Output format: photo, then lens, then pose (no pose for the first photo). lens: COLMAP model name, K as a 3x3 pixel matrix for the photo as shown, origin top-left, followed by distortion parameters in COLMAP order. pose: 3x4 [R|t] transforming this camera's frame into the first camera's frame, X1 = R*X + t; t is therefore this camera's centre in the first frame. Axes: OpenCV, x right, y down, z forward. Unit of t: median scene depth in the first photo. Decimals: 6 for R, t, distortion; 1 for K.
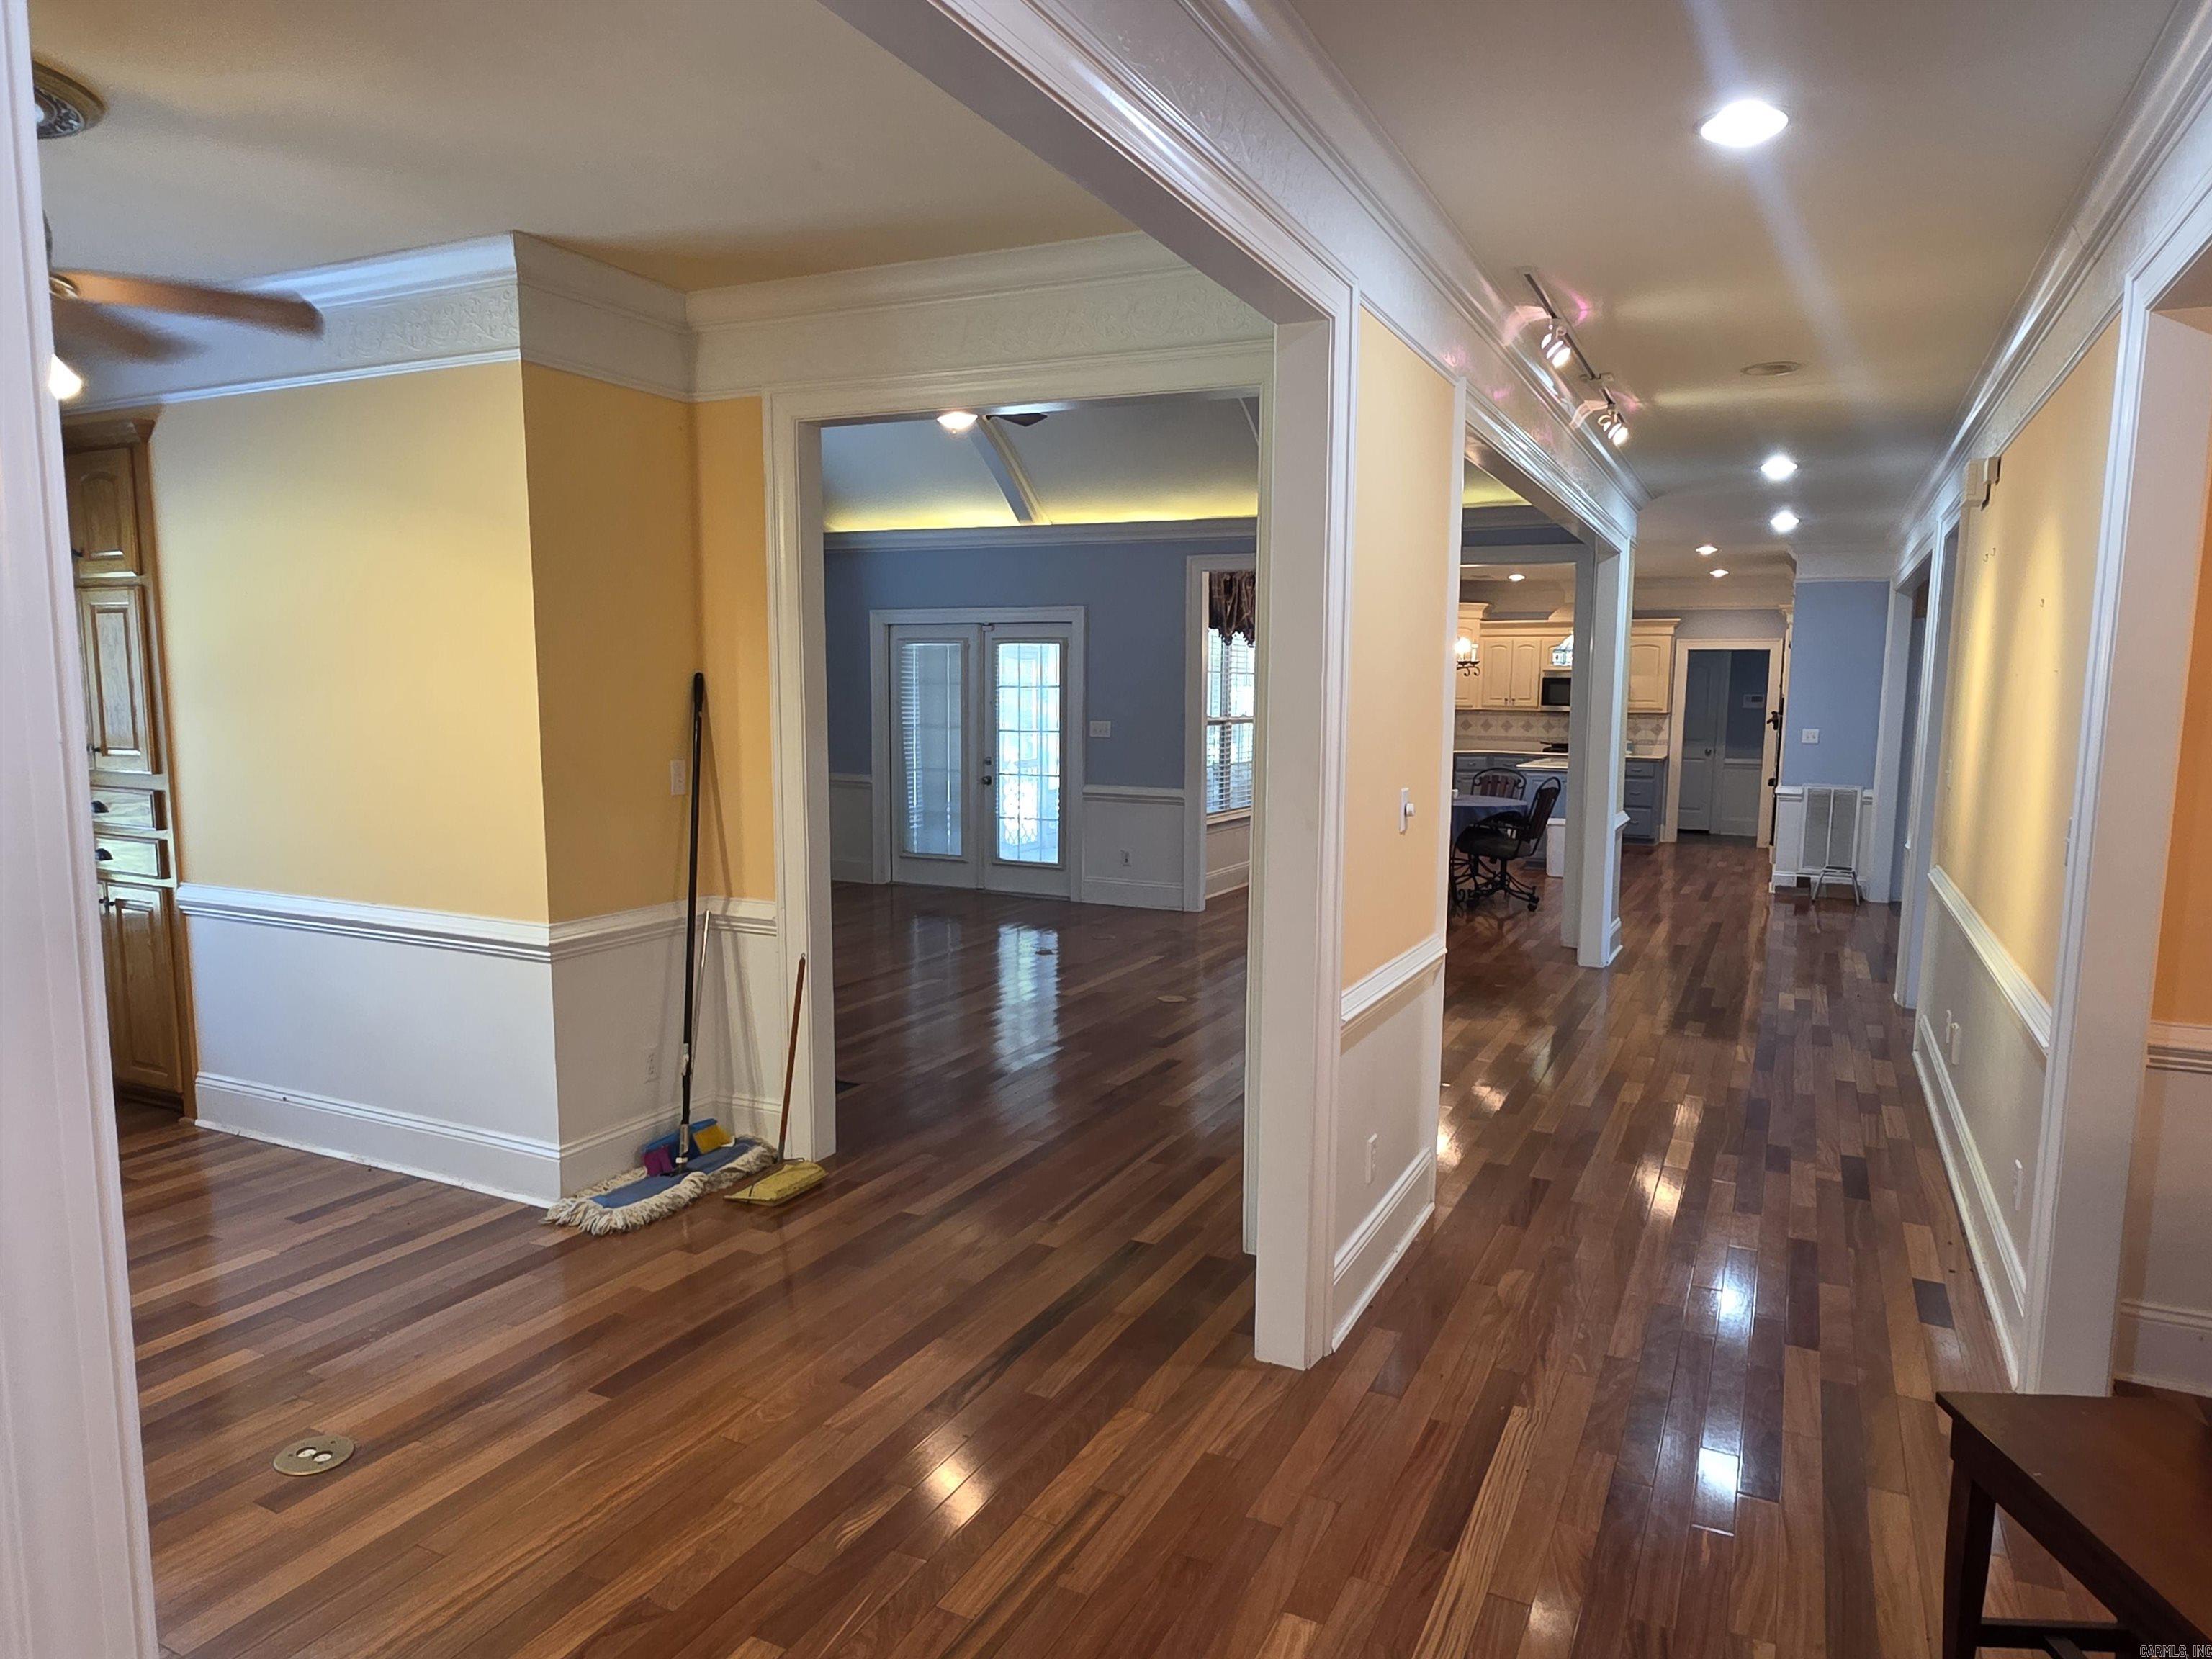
lens RADIAL K [[1360.9, 0, 1110.7], [0, 1360.9, 832.3], [0, 0, 1]] dist [0.000628, -0.000104]
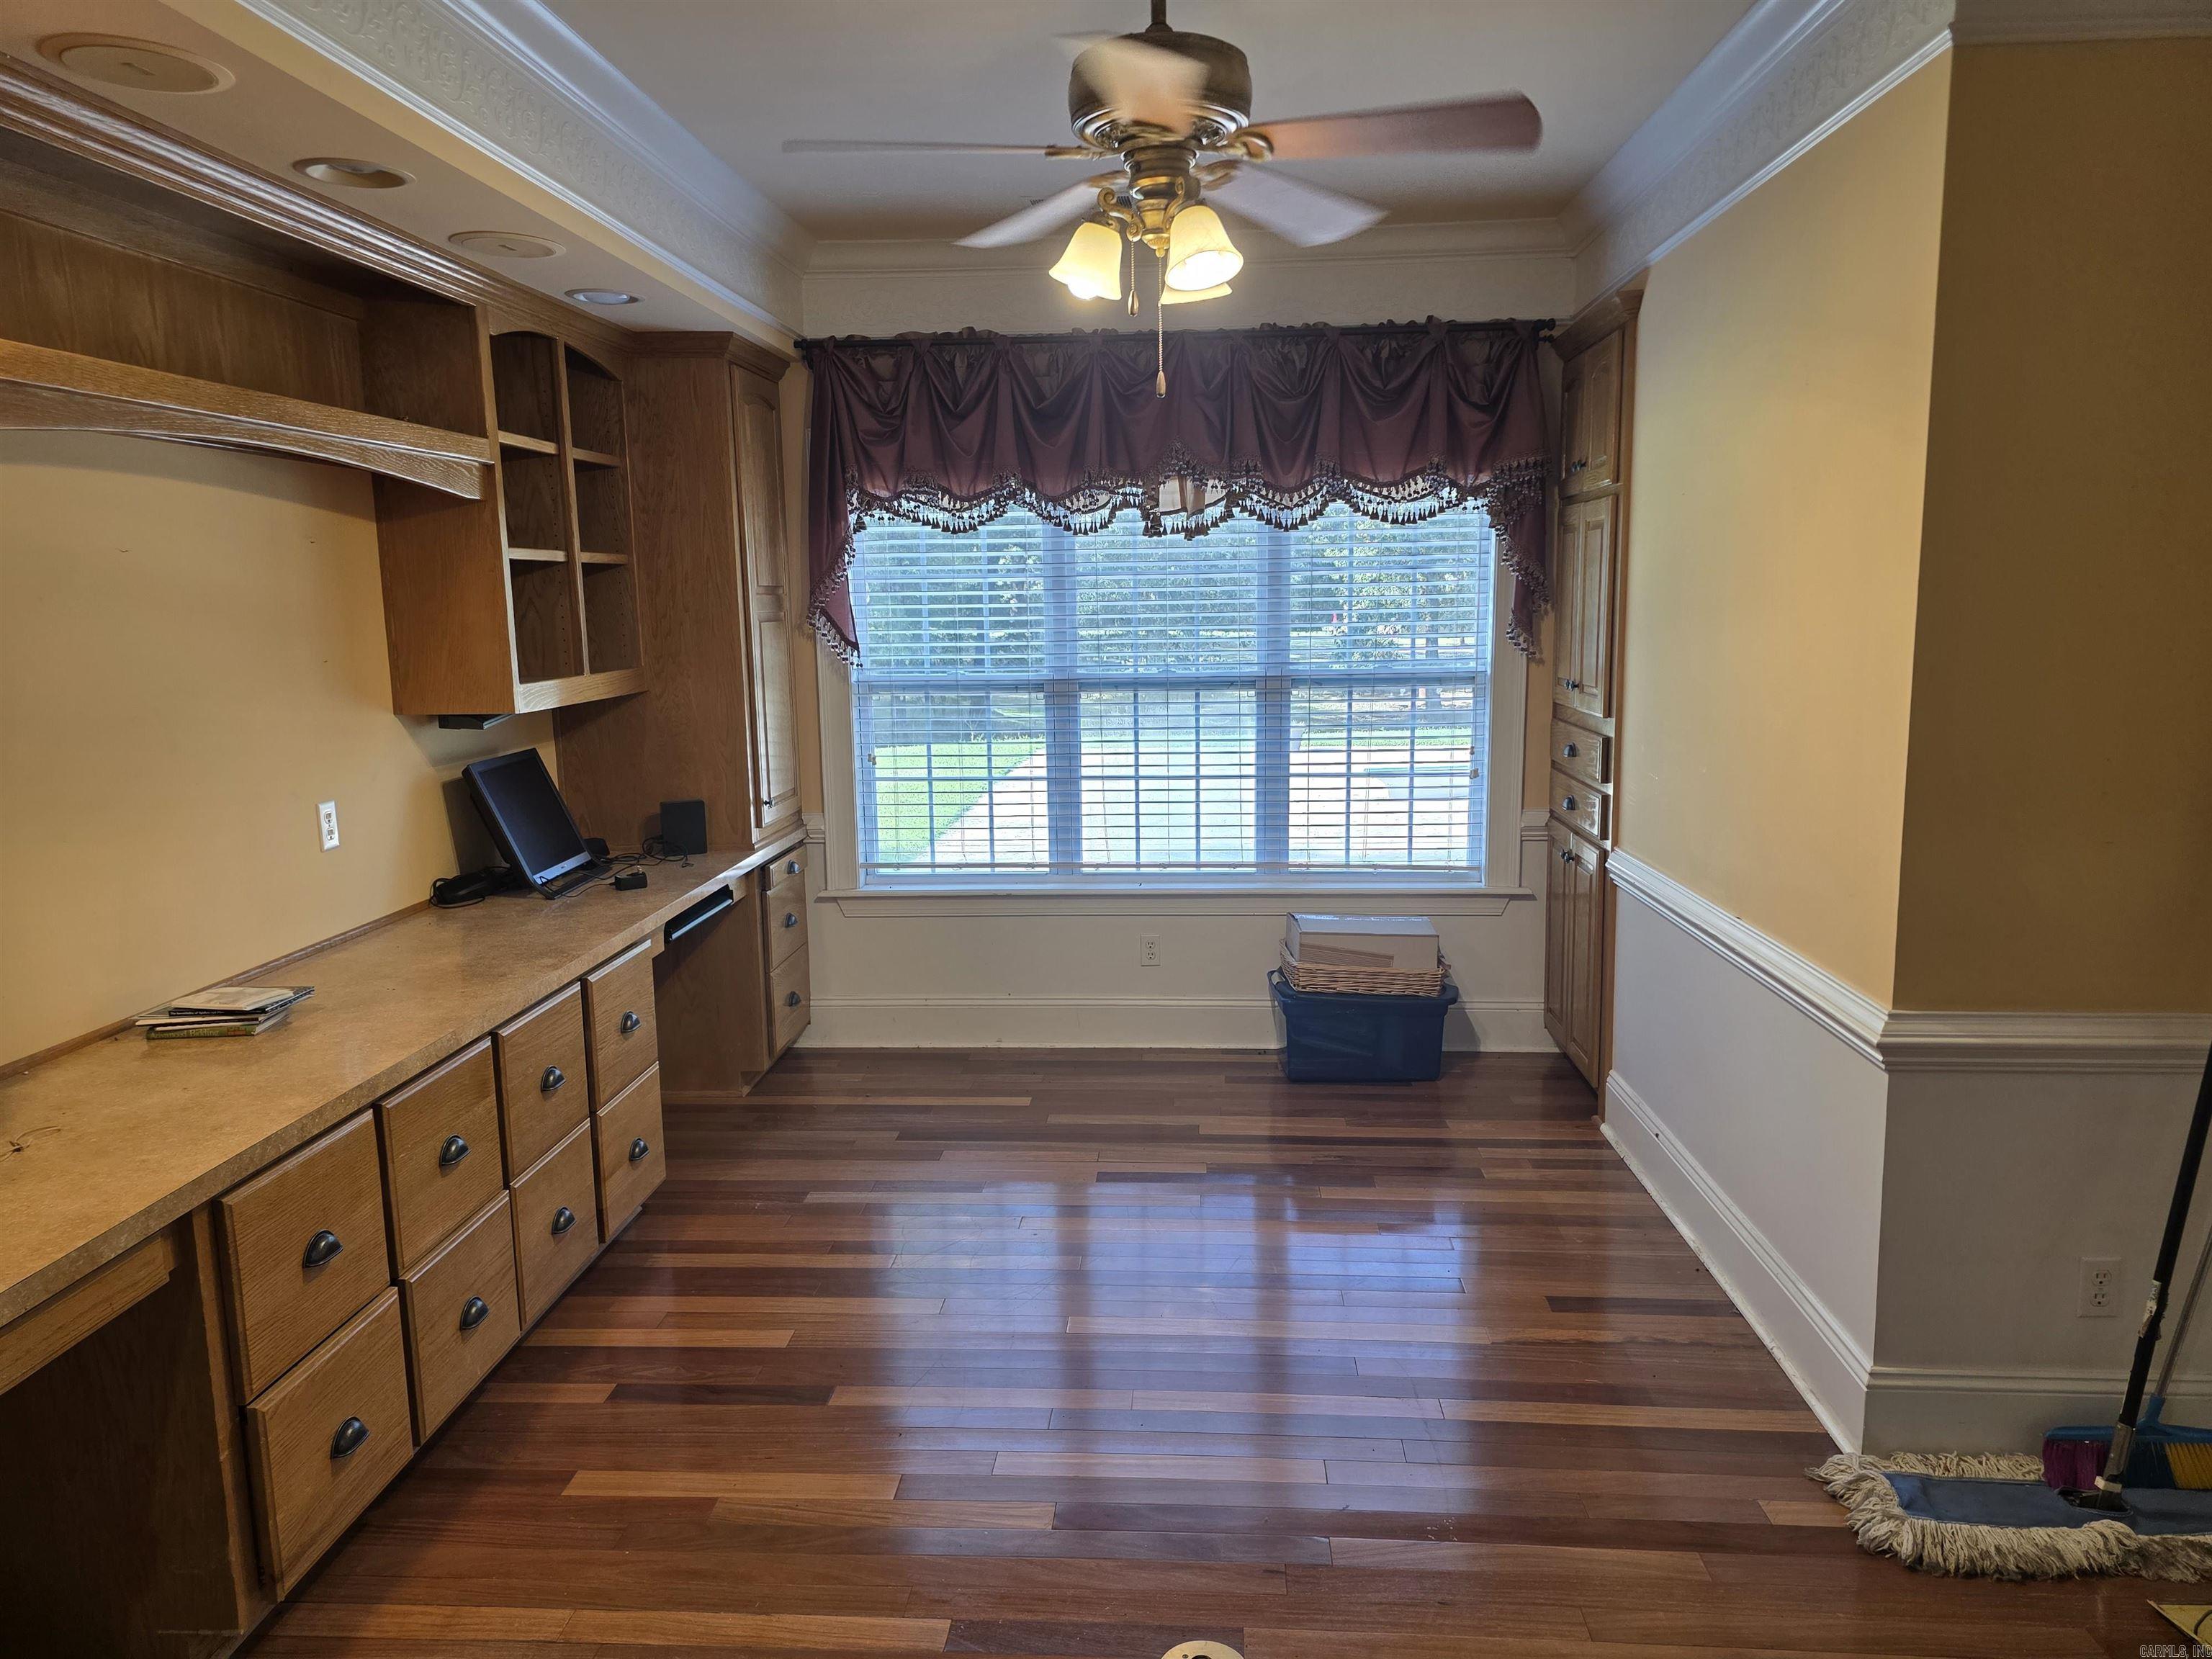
lens RADIAL K [[1486.9, 0, 1106.6], [0, 1486.9, 825.9], [0, 0, 1]] dist [0.002235, -0.009108]
pose [[0.384076, 0.126084, -0.914652, 0.042863], [-0.093795, 0.990835, 0.097200, -0.042273], [0.918525, 0.048458, 0.392382, 0.409050]]
